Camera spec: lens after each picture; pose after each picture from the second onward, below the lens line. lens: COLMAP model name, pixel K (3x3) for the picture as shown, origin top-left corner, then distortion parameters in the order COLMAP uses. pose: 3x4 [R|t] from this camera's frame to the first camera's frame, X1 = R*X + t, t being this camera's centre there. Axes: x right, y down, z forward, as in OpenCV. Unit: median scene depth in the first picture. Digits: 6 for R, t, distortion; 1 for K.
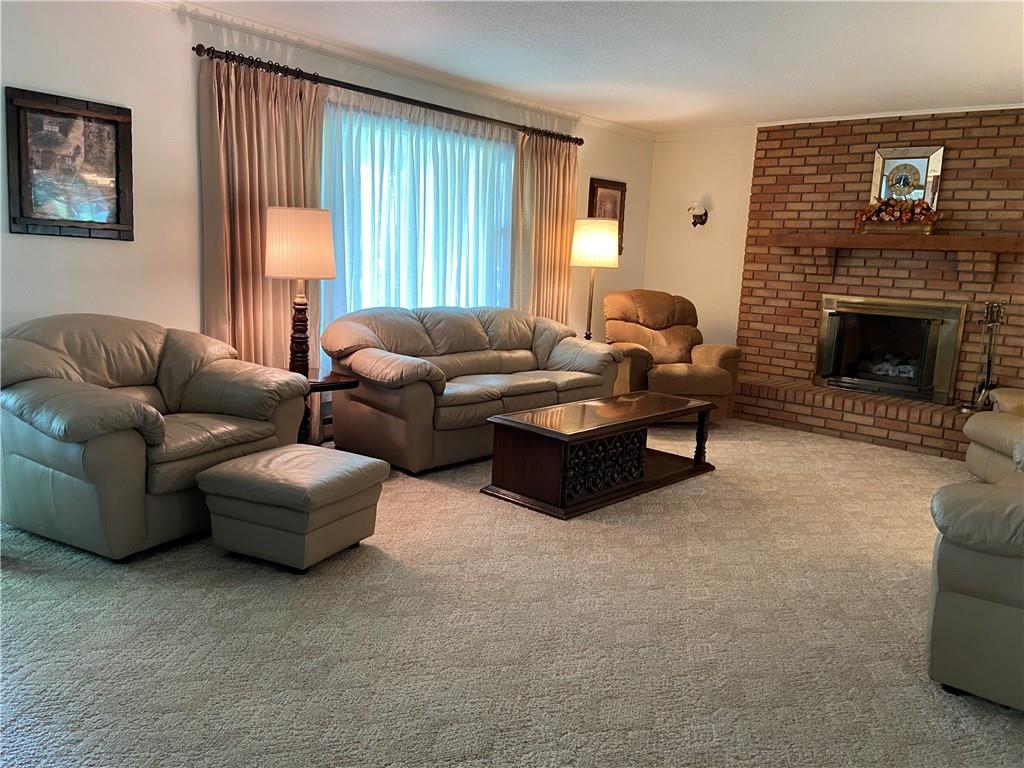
lens RADIAL K [[783.3, 0, 512.0], [0, 783.3, 378.2], [0, 0, 1]] dist [0.055108, -0.046143]
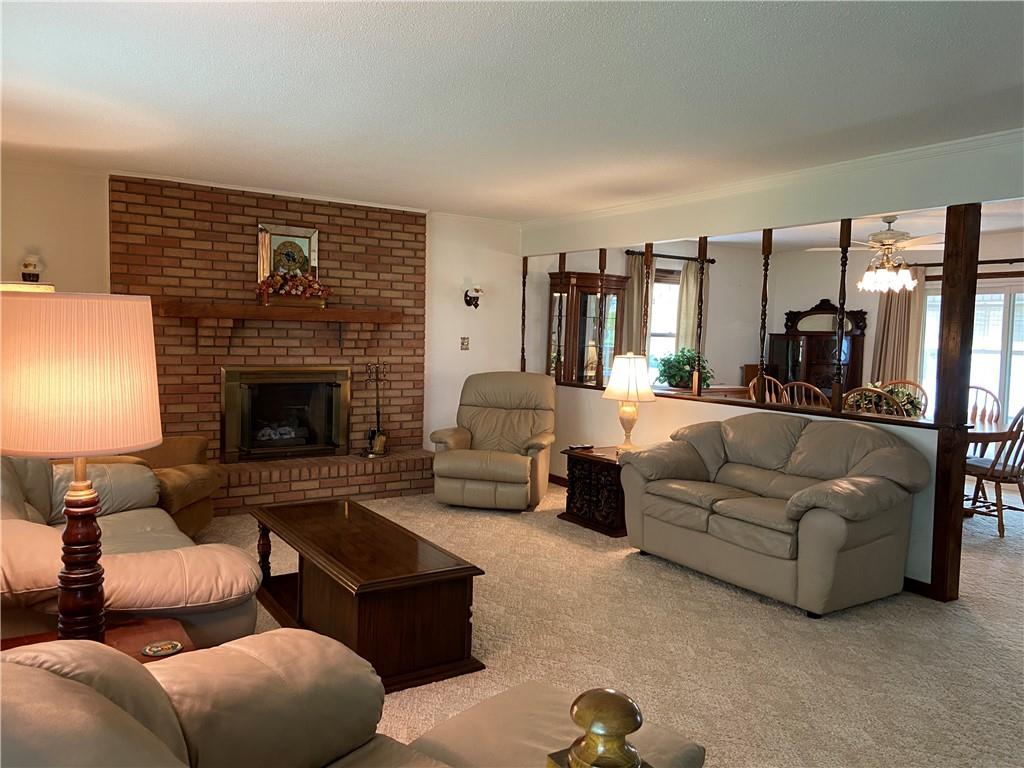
lens RADIAL K [[768.4, 0, 509.1], [0, 768.4, 380.9], [0, 0, 1]] dist [0.102670, -0.108546]
pose [[0.263208, -0.102283, 0.959302, -0.442640], [0.141406, 0.987715, 0.066514, -0.111236], [-0.954320, 0.118144, 0.274438, 0.450866]]
